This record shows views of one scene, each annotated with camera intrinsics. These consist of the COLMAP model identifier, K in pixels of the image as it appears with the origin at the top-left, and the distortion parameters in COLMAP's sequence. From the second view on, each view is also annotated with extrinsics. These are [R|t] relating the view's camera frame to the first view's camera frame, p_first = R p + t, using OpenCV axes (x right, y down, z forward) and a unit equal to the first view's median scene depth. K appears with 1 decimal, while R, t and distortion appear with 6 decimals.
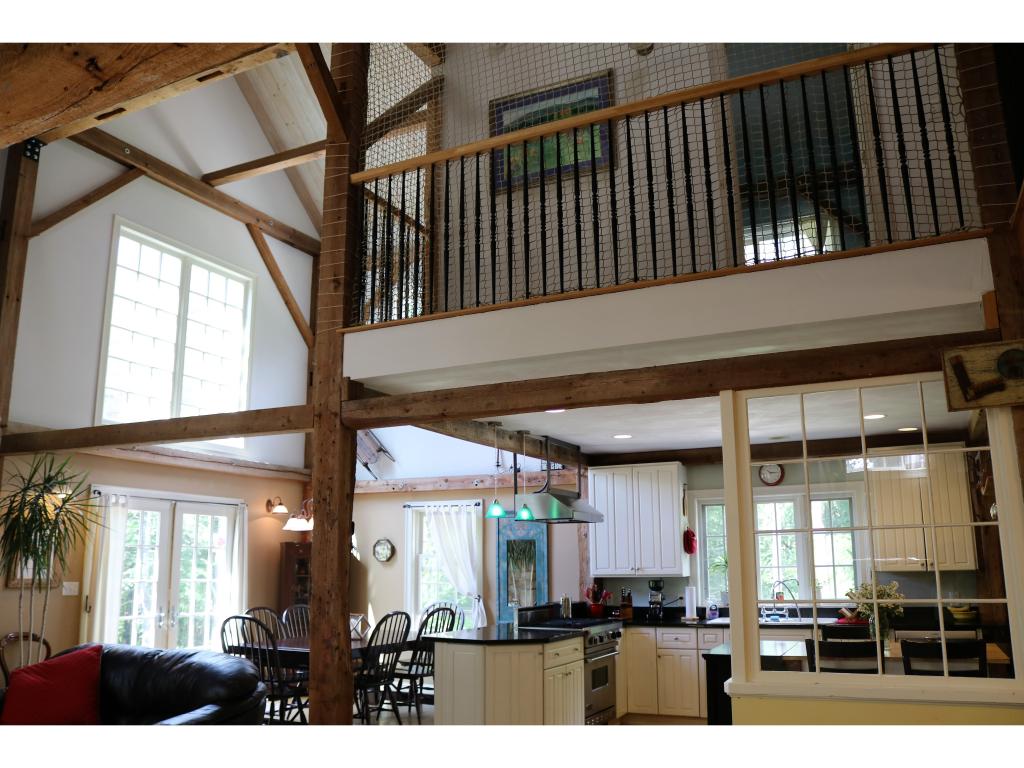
lens RADIAL K [[837.3, 0, 512.0], [0, 837.3, 384.0], [0, 0, 1]] dist [-0.149737, 0.109607]
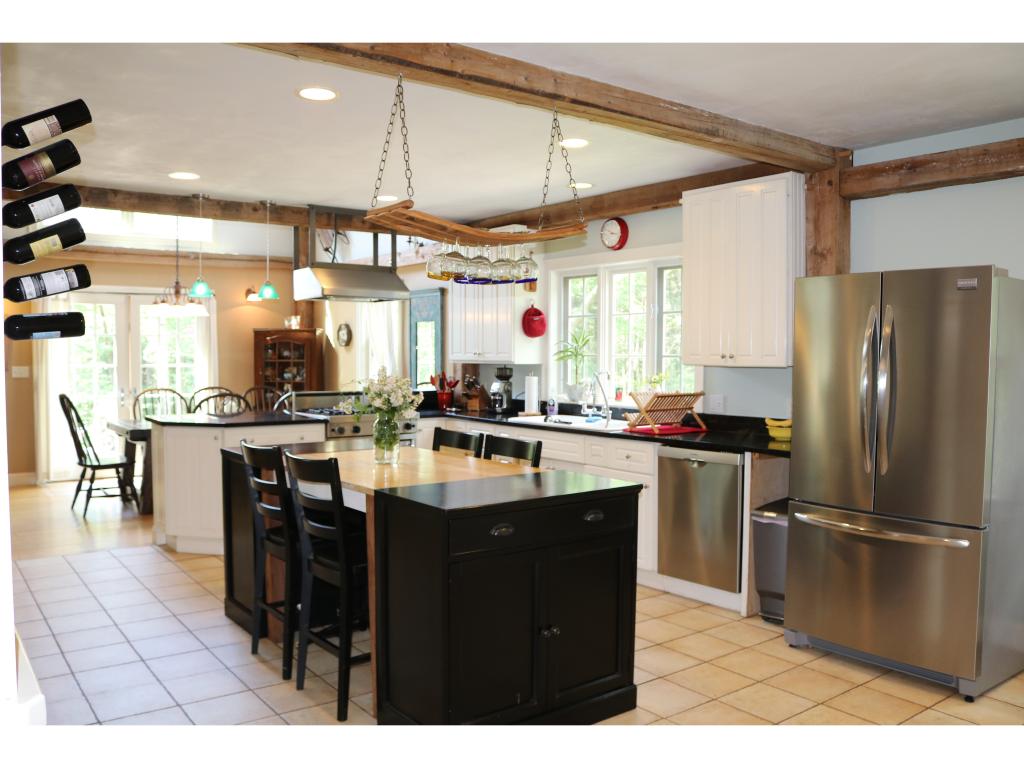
lens RADIAL K [[837.3, 0, 512.0], [0, 837.3, 384.0], [0, 0, 1]] dist [-0.149737, 0.109607]
pose [[0.893207, 0.023844, -0.449012, 0.564968], [0.088455, 0.969762, 0.227457, 0.059826], [0.440859, -0.242884, 0.864090, 0.261920]]
